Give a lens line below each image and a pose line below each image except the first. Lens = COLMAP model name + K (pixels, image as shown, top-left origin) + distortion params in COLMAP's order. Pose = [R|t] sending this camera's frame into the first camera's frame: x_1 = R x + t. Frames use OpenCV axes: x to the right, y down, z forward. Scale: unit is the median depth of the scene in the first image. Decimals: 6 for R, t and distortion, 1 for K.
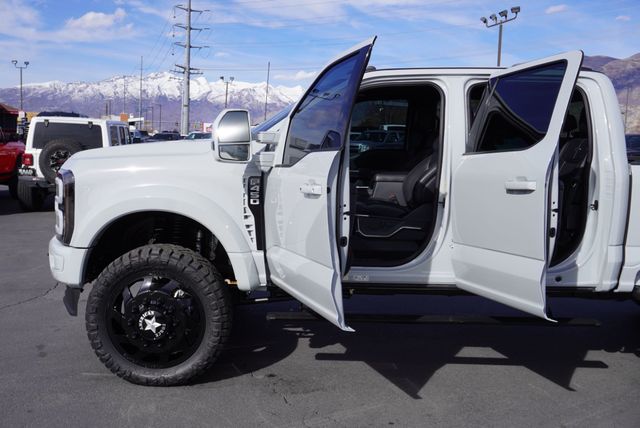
lens RADIAL K [[636.1, 0, 318.5], [0, 636.1, 224.4], [0, 0, 1]] dist [0.005293, 0.000000]
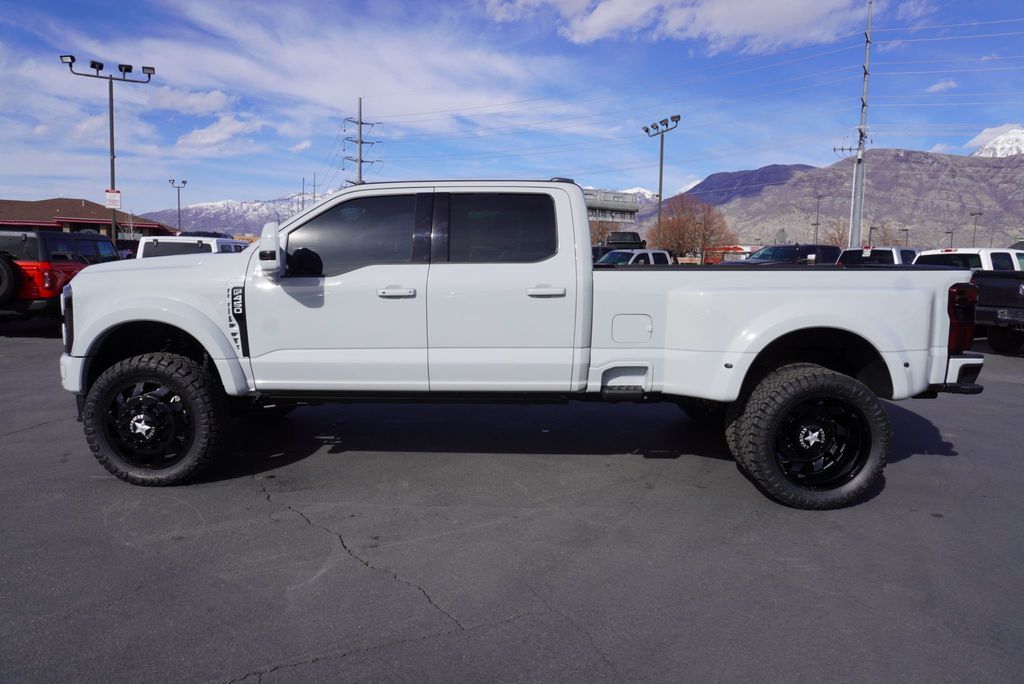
lens RADIAL K [[676.1, 0, 509.3], [0, 676.1, 348.5], [0, 0, 1]] dist [-0.037627, 0.033621]
pose [[0.999887, -0.014390, -0.004235, 0.348215], [0.014400, 0.999894, 0.002334, 0.030243], [0.004201, -0.002395, 0.999988, -0.114759]]
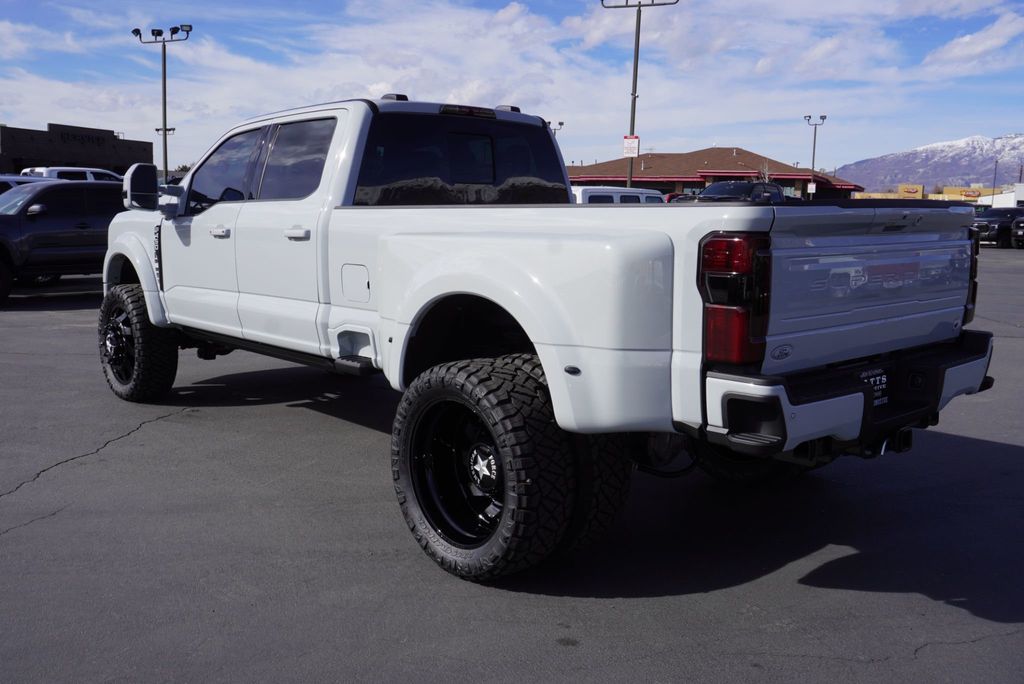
lens RADIAL K [[958.0, 0, 516.6], [0, 958.0, 335.6], [0, 0, 1]] dist [0.012760, 0.000000]
pose [[0.656859, 0.076932, -0.750078, 1.564920], [-0.091888, 0.995534, 0.021639, 0.025316], [0.748393, 0.054710, 0.660995, 0.338428]]
